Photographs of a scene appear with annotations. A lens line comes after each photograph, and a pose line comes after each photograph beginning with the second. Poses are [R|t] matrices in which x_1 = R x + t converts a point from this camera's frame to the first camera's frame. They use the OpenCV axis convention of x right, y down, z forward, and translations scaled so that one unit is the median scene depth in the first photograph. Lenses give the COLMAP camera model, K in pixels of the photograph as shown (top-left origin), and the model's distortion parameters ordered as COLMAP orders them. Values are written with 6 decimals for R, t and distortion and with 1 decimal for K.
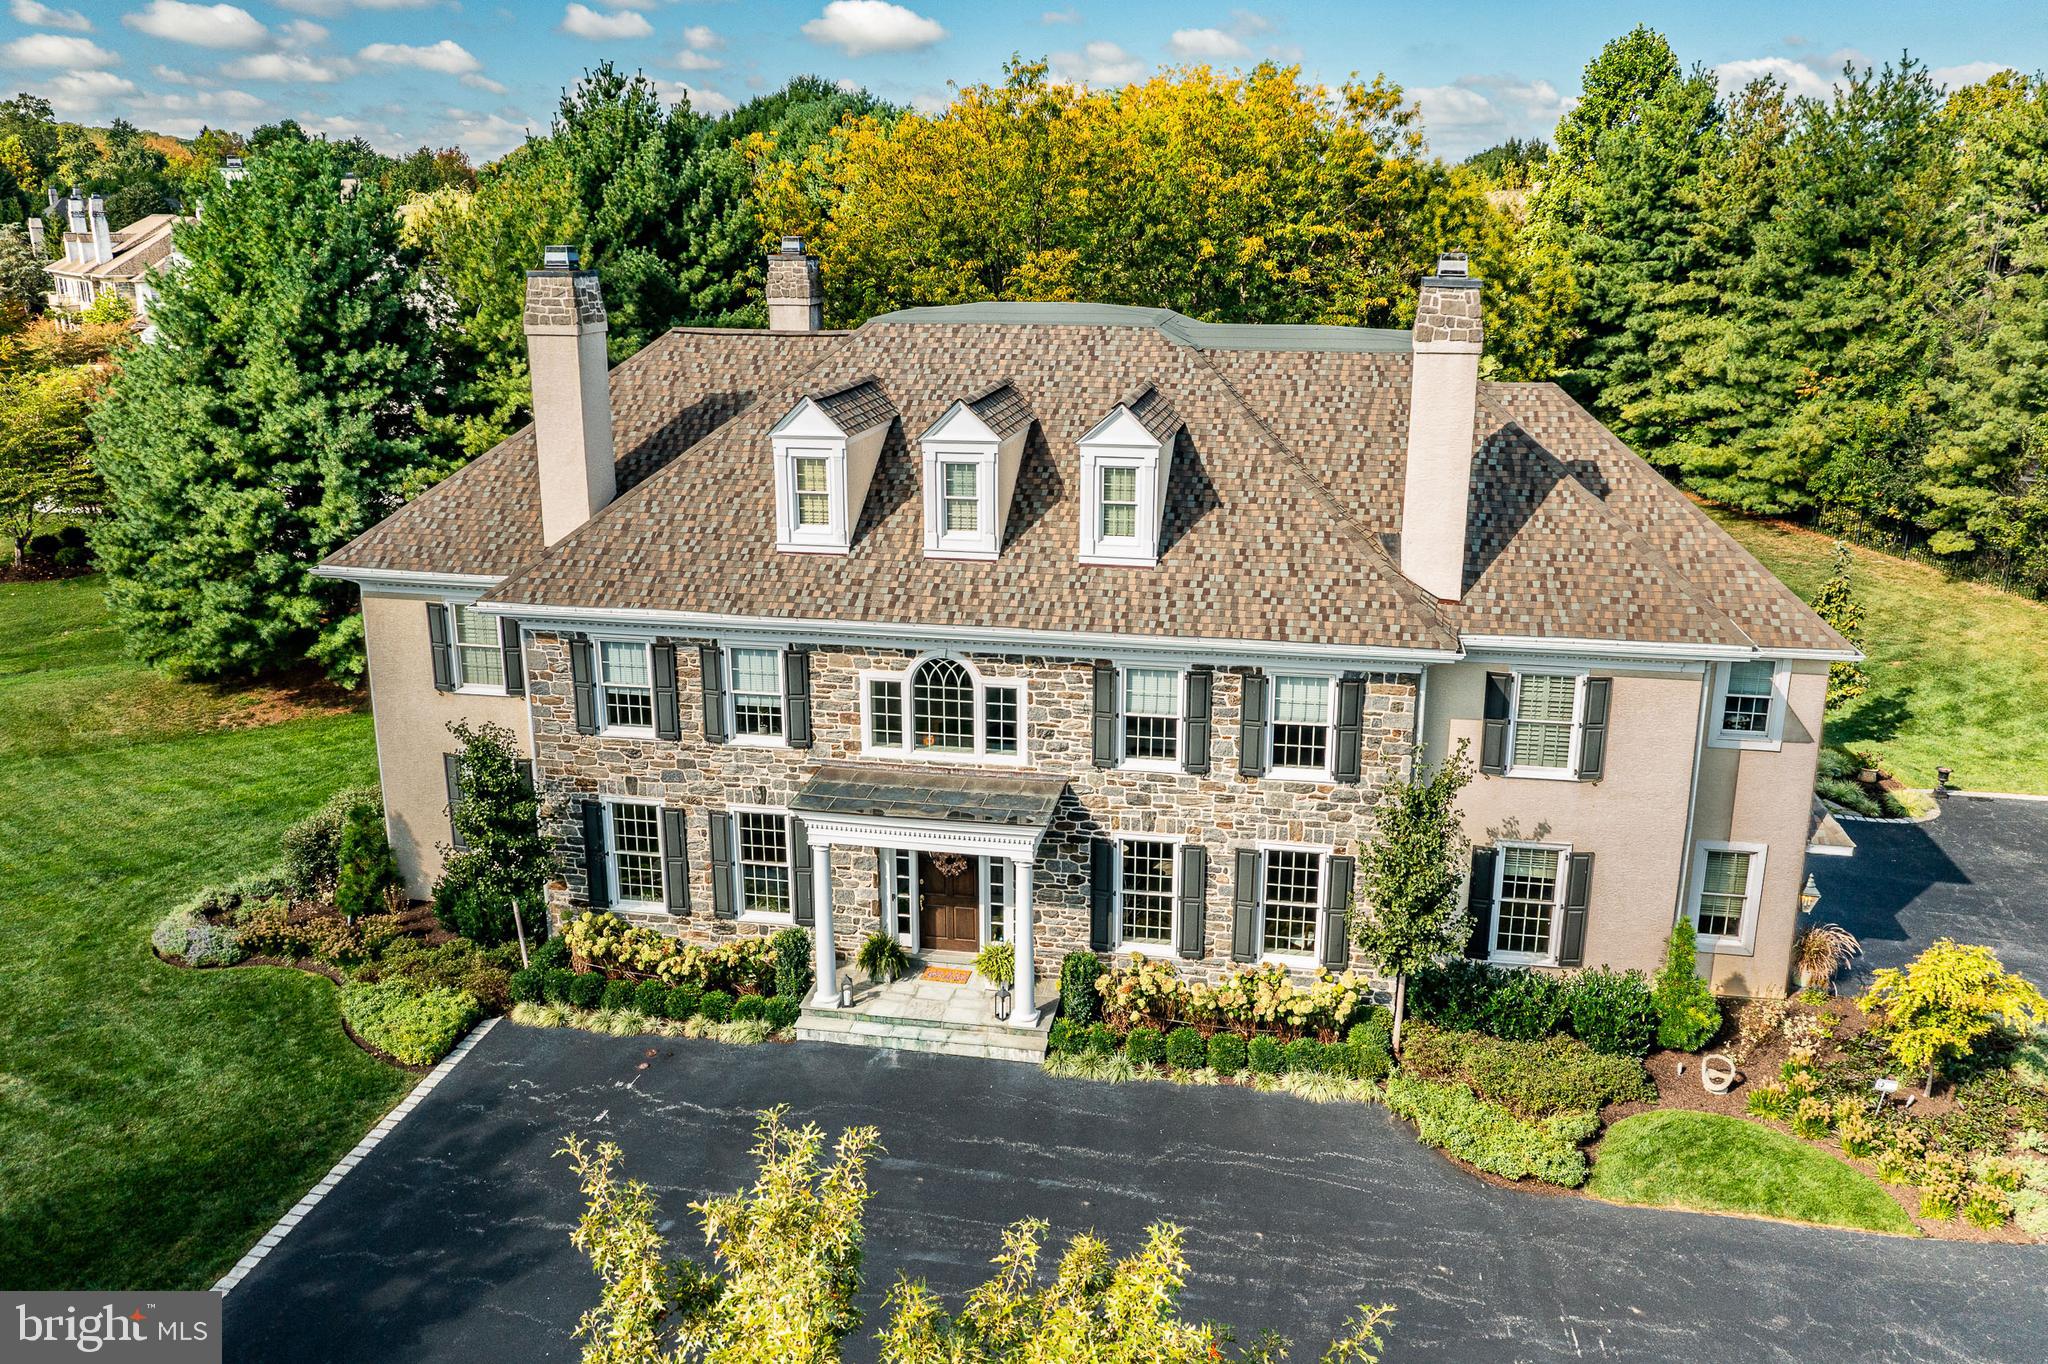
lens RADIAL K [[1612.2, 0, 1017.2], [0, 1612.2, 679.8], [0, 0, 1]] dist [-0.011905, 0.002936]
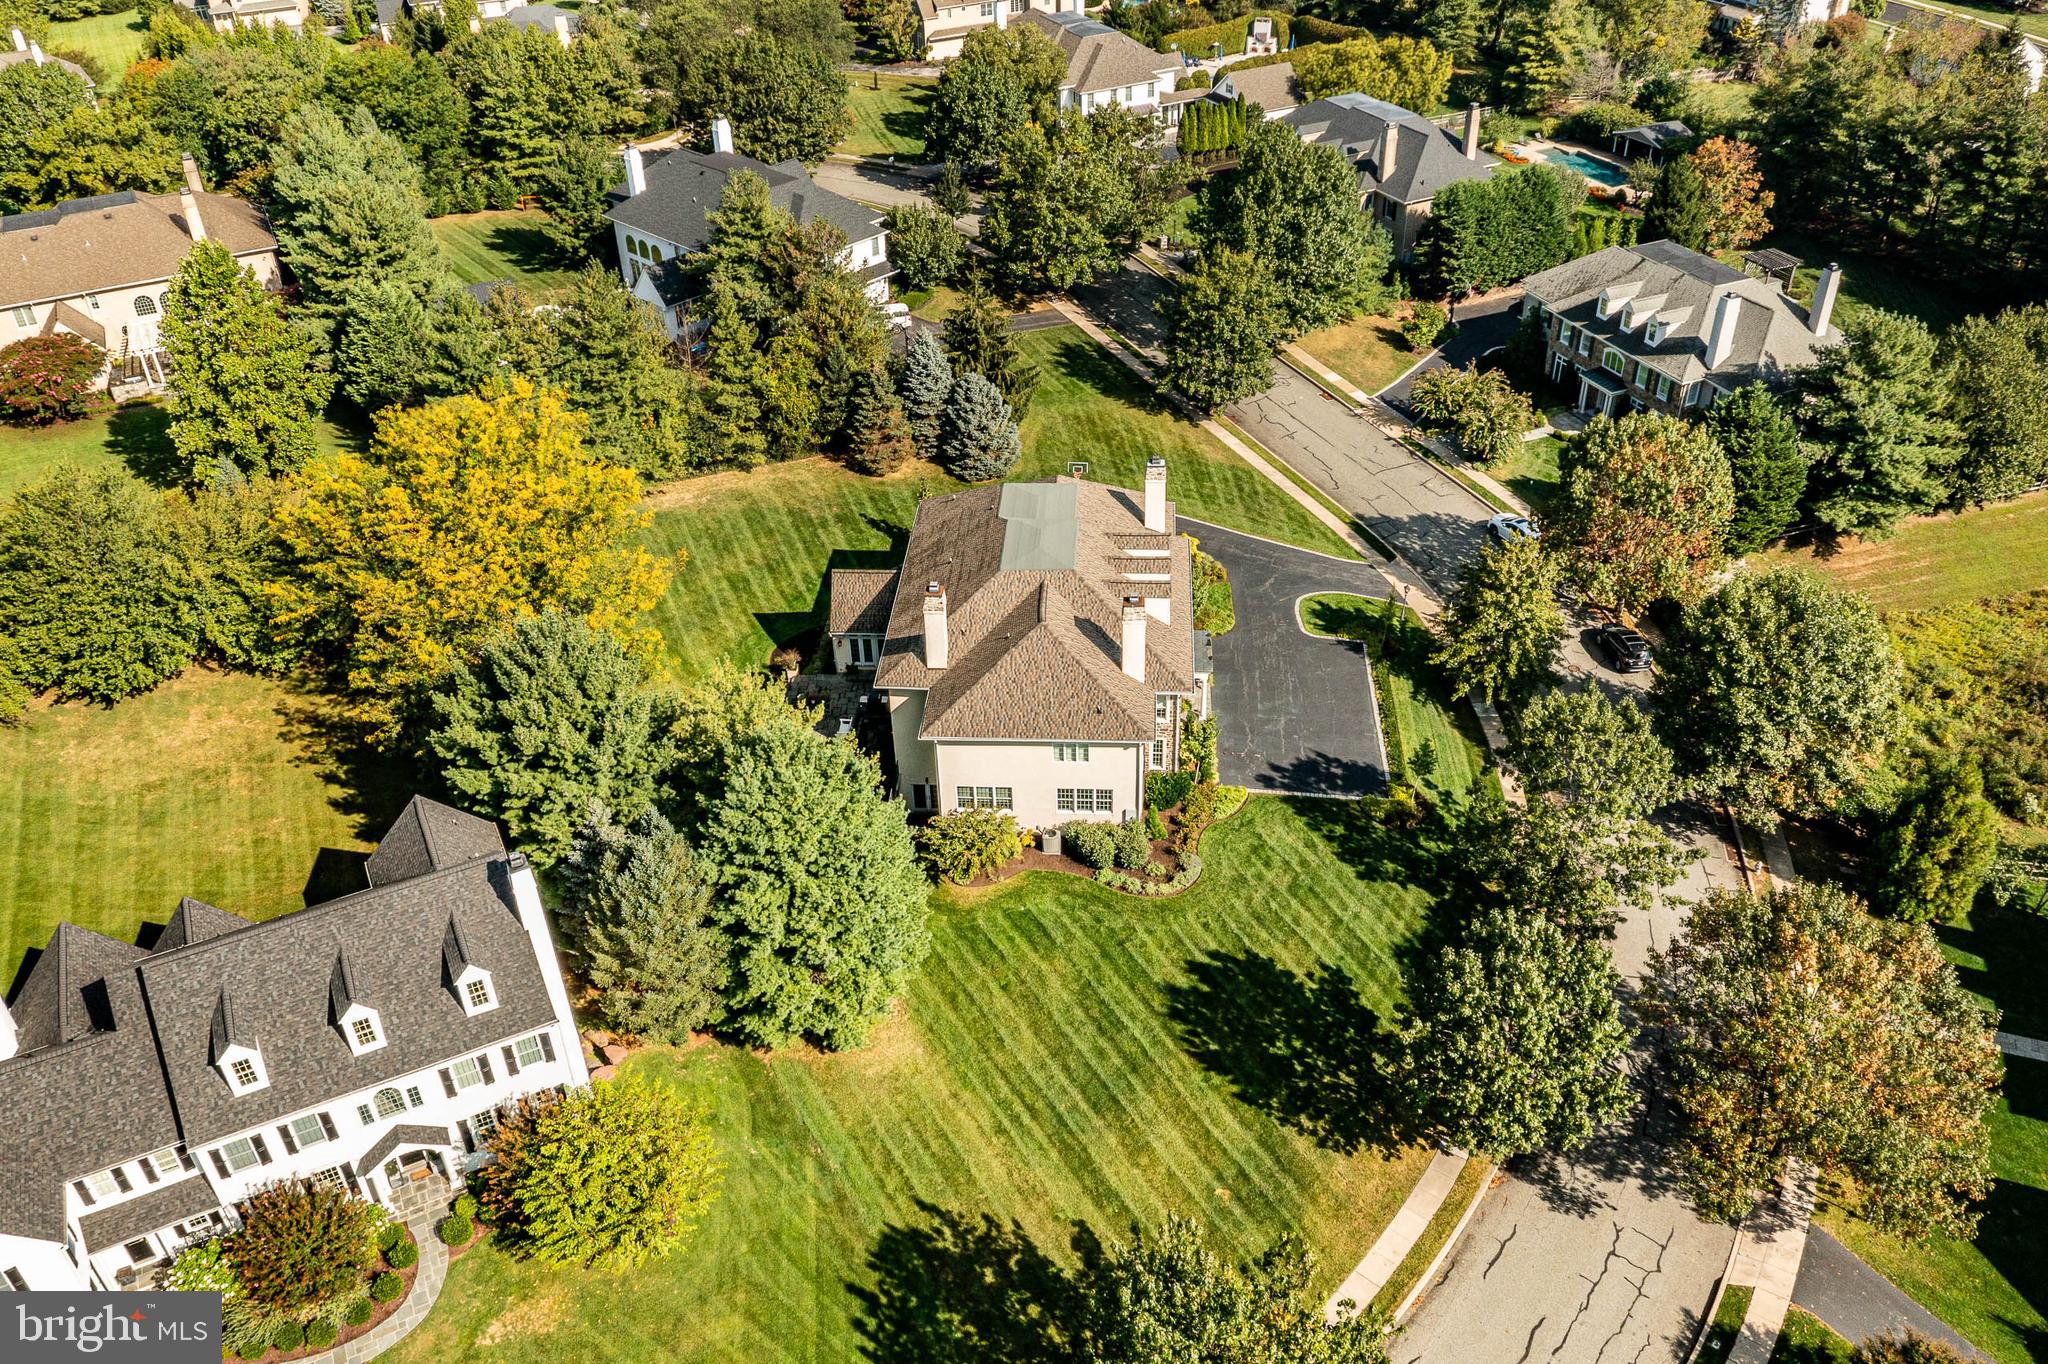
lens RADIAL K [[1612.2, 0, 1012.9], [0, 1612.2, 669.1], [0, 0, 1]] dist [-0.011905, 0.002936]
pose [[-0.119324, -0.562184, 0.818358, -2.740103], [0.306970, 0.762973, 0.568895, -1.905589], [-0.944209, 0.319095, 0.081532, 1.022623]]
